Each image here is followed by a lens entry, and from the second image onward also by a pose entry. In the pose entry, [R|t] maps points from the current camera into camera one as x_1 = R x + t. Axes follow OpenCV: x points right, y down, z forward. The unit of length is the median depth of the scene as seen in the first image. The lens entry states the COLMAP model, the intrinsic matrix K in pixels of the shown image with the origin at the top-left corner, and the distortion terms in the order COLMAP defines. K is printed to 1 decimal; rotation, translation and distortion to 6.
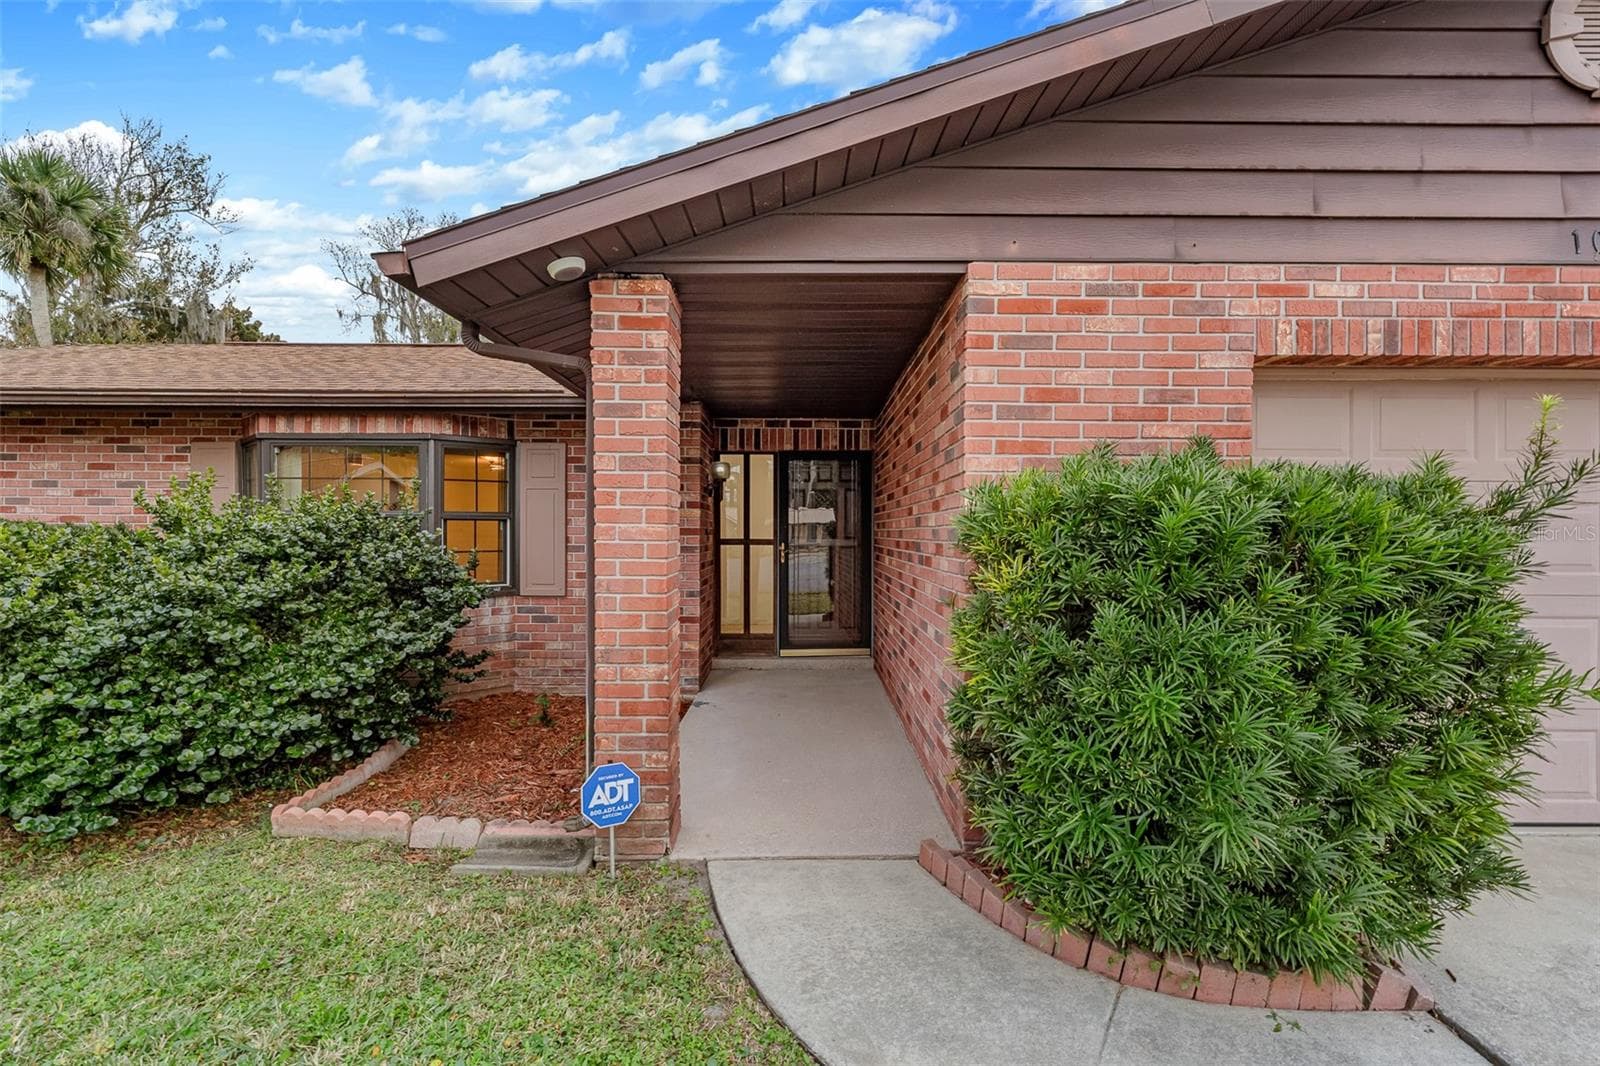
lens RADIAL K [[719.3, 0, 799.9], [0, 719.3, 529.3], [0, 0, 1]] dist [0.002161, 0.000135]
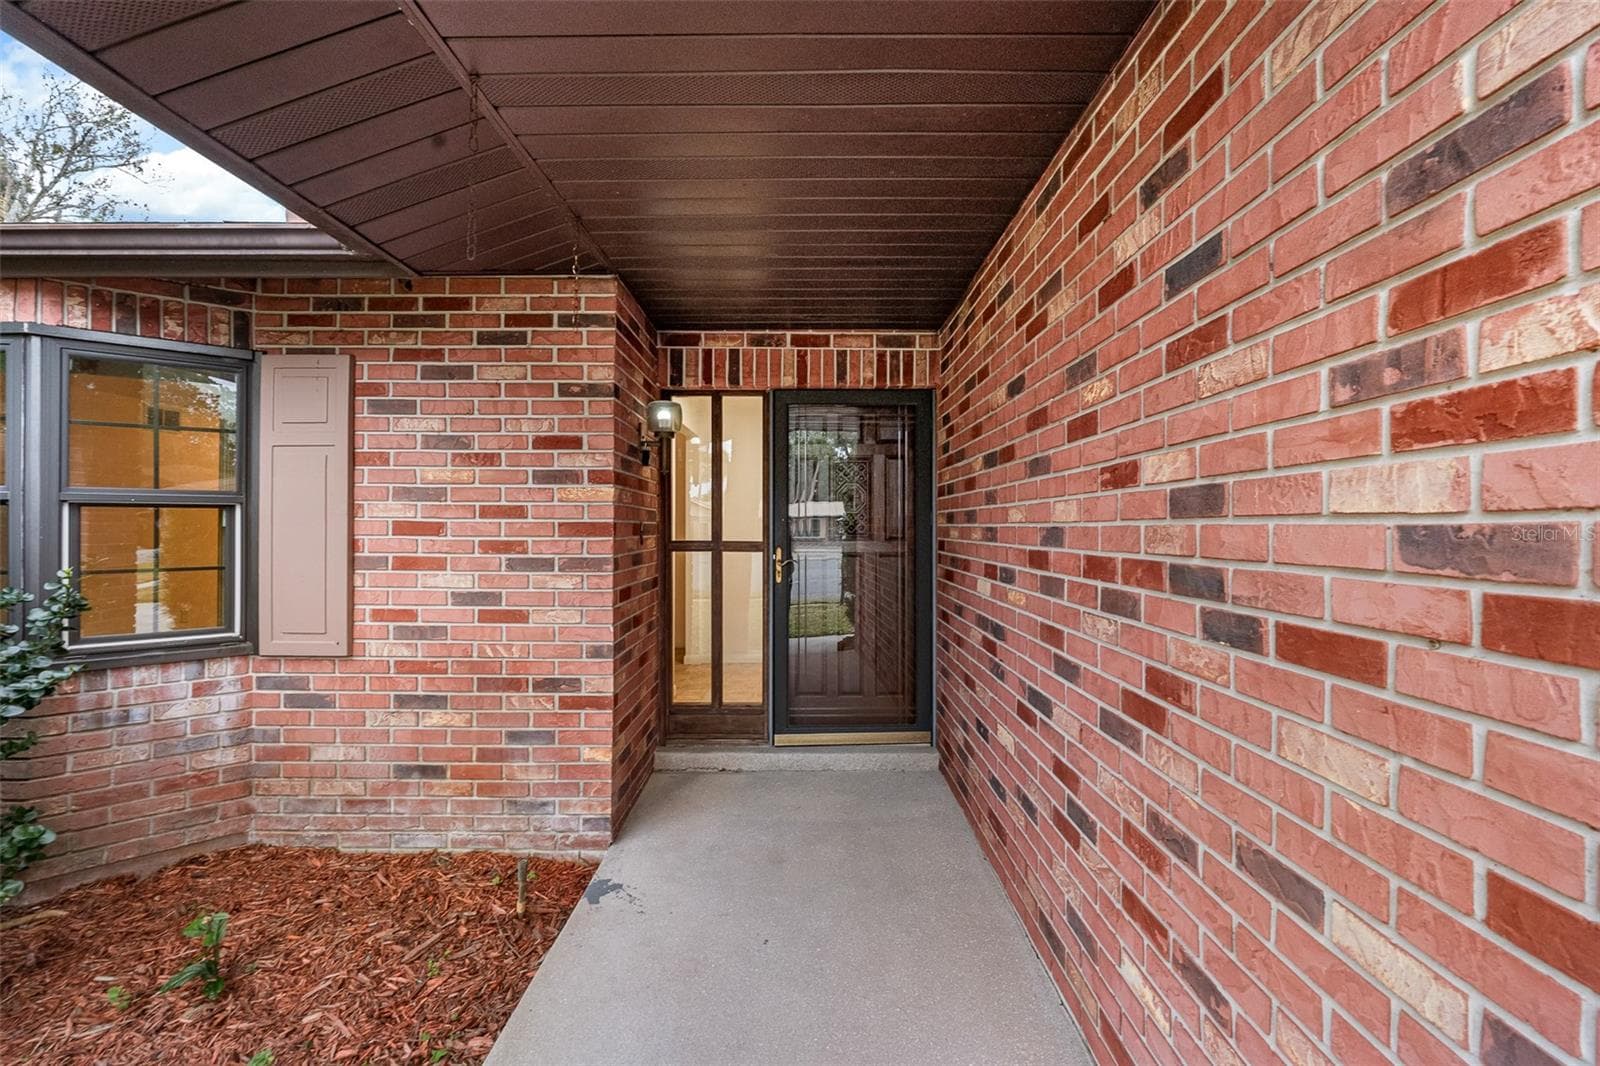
lens RADIAL K [[719.3, 0, 804.0], [0, 719.3, 526.1], [0, 0, 1]] dist [0.002161, 0.000135]
pose [[0.999997, -0.000442, 0.002300, -0.005068], [0.000437, 0.999997, 0.002253, -0.000126], [-0.002301, -0.002252, 0.999995, 0.447982]]
